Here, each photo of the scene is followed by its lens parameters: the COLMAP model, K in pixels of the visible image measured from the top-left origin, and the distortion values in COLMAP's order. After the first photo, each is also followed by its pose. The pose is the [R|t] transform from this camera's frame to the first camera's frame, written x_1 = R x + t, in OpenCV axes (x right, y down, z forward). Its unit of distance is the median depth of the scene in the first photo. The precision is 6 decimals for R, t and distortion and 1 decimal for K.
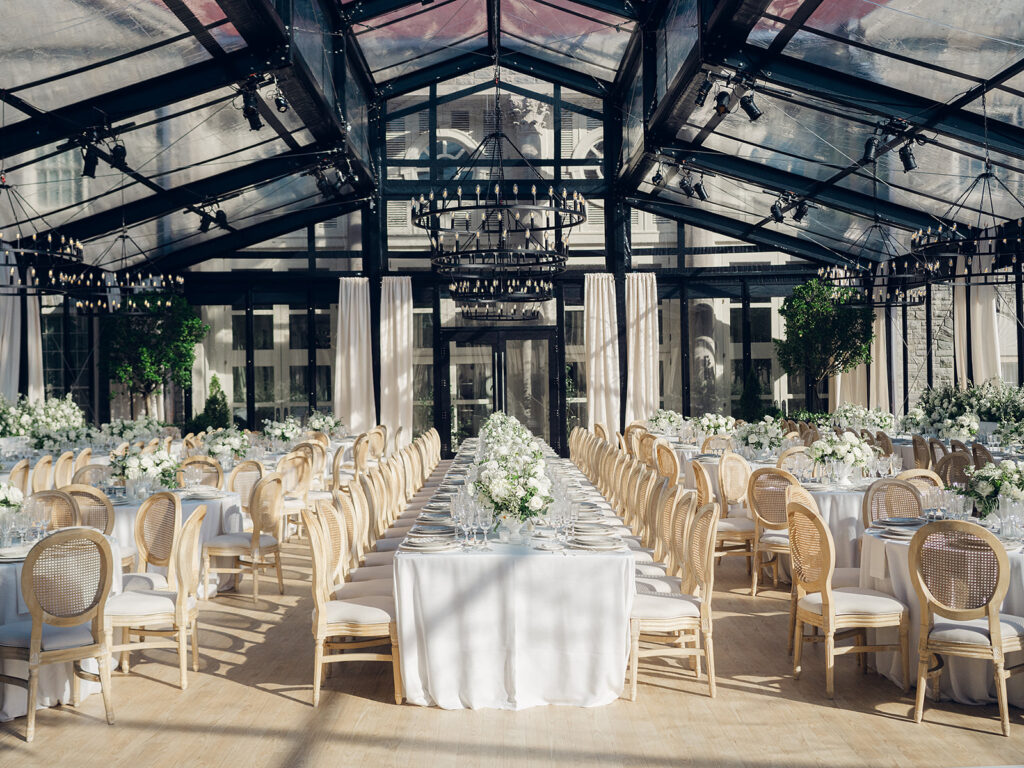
lens RADIAL K [[1053.5, 0, 487.6], [0, 1053.5, 412.2], [0, 0, 1]] dist [-0.109100, -0.007151]
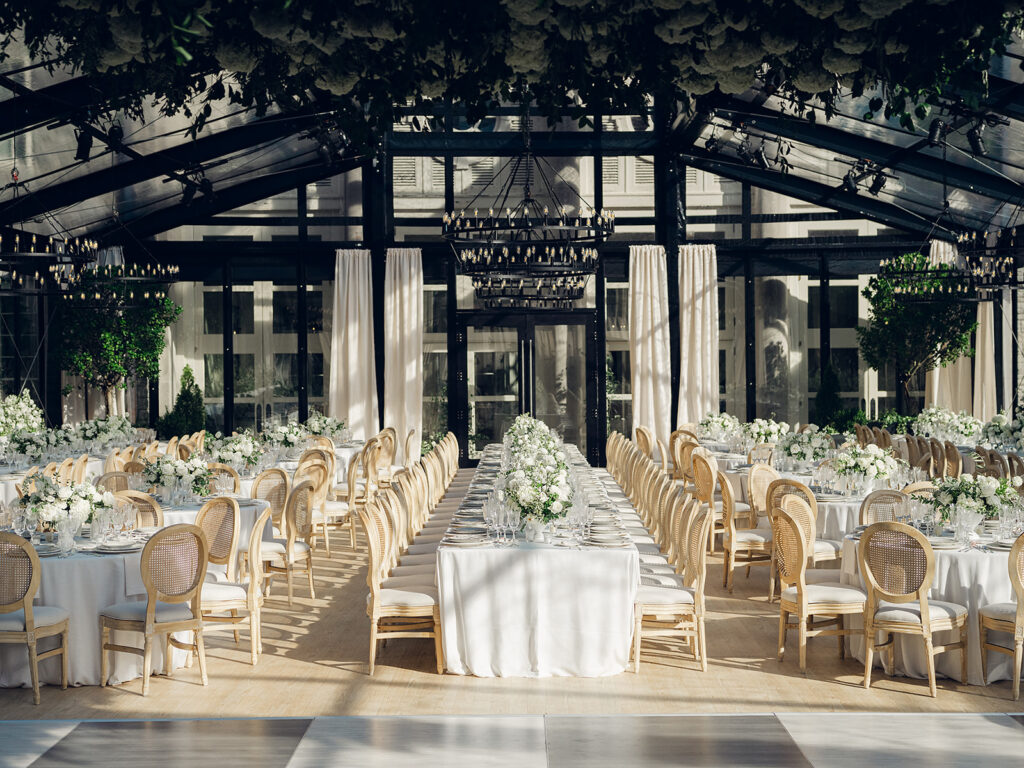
lens RADIAL K [[1493.2, 0, 512.0], [0, 1493.2, 384.0], [0, 0, 1]] dist [-0.008838, 0.004297]
pose [[0.999974, 0.006974, 0.001727, -0.002412], [-0.006955, 0.999917, -0.010802, -0.010061], [-0.001803, 0.010789, 0.999940, -0.207530]]
